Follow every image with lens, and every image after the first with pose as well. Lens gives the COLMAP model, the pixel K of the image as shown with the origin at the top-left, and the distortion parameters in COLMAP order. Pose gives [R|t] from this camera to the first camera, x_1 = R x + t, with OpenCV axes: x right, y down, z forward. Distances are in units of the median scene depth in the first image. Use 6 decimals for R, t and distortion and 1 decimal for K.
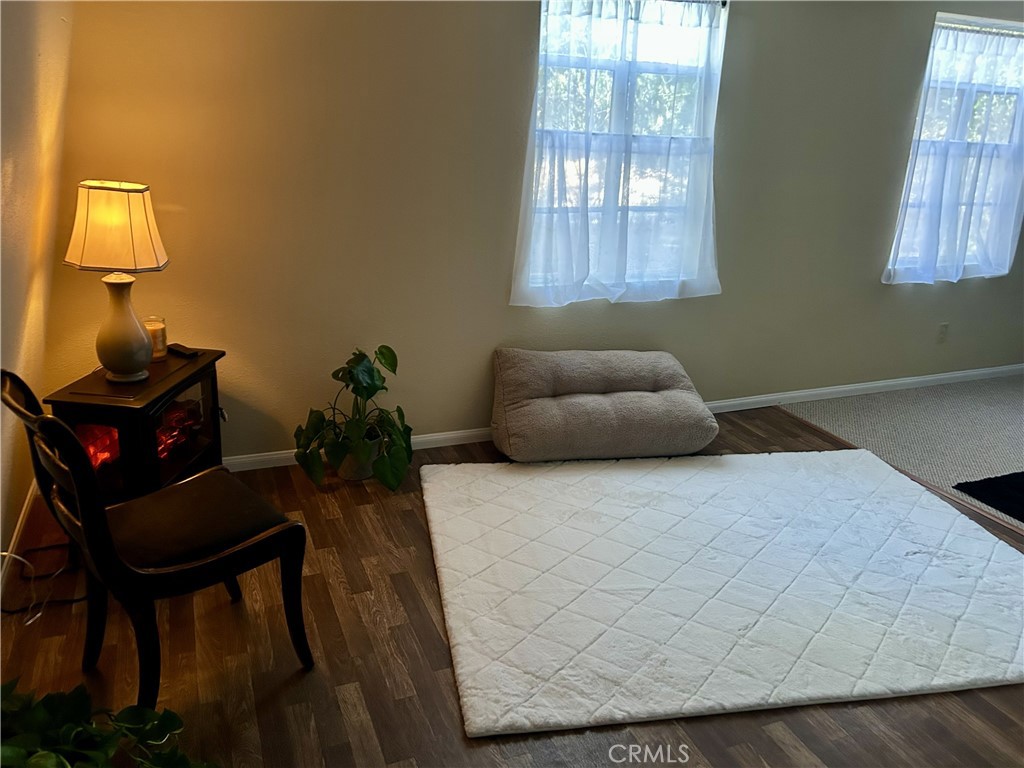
lens RADIAL K [[766.3, 0, 509.4], [0, 766.3, 386.4], [0, 0, 1]] dist [0.044504, -0.047852]
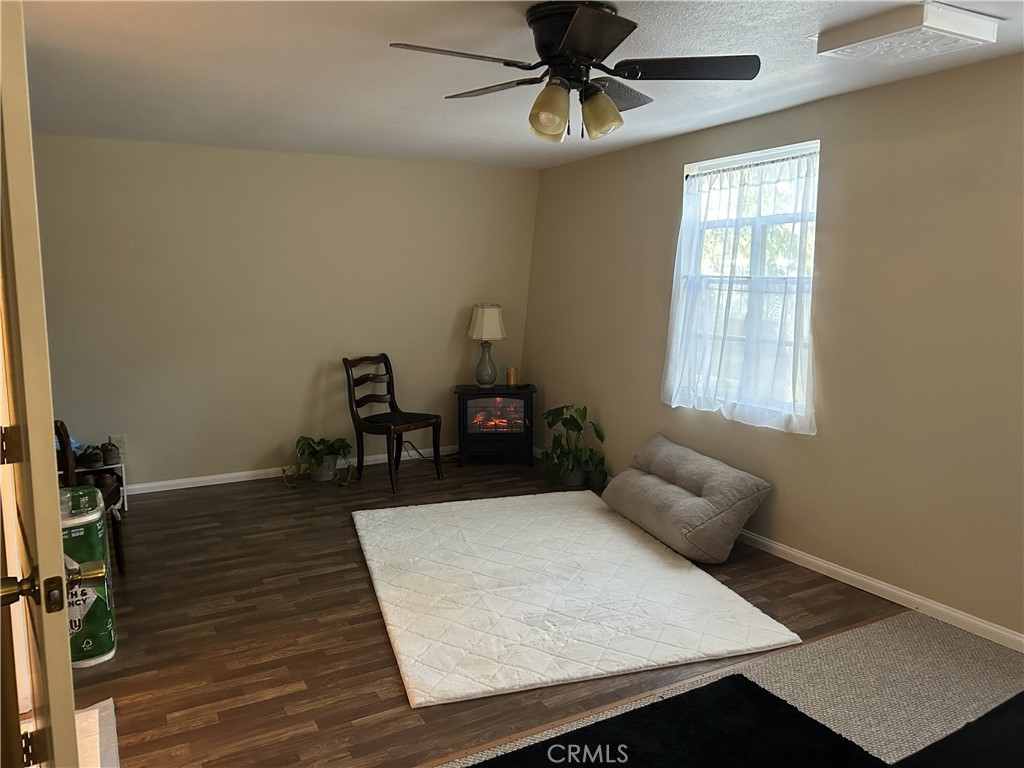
lens RADIAL K [[766.3, 0, 508.4], [0, 766.3, 382.4], [0, 0, 1]] dist [0.044504, -0.047852]
pose [[0.110127, 0.095903, -0.989280, 1.225920], [-0.318923, 0.946112, 0.056216, -0.122930], [0.941361, 0.309313, 0.134778, 0.522556]]
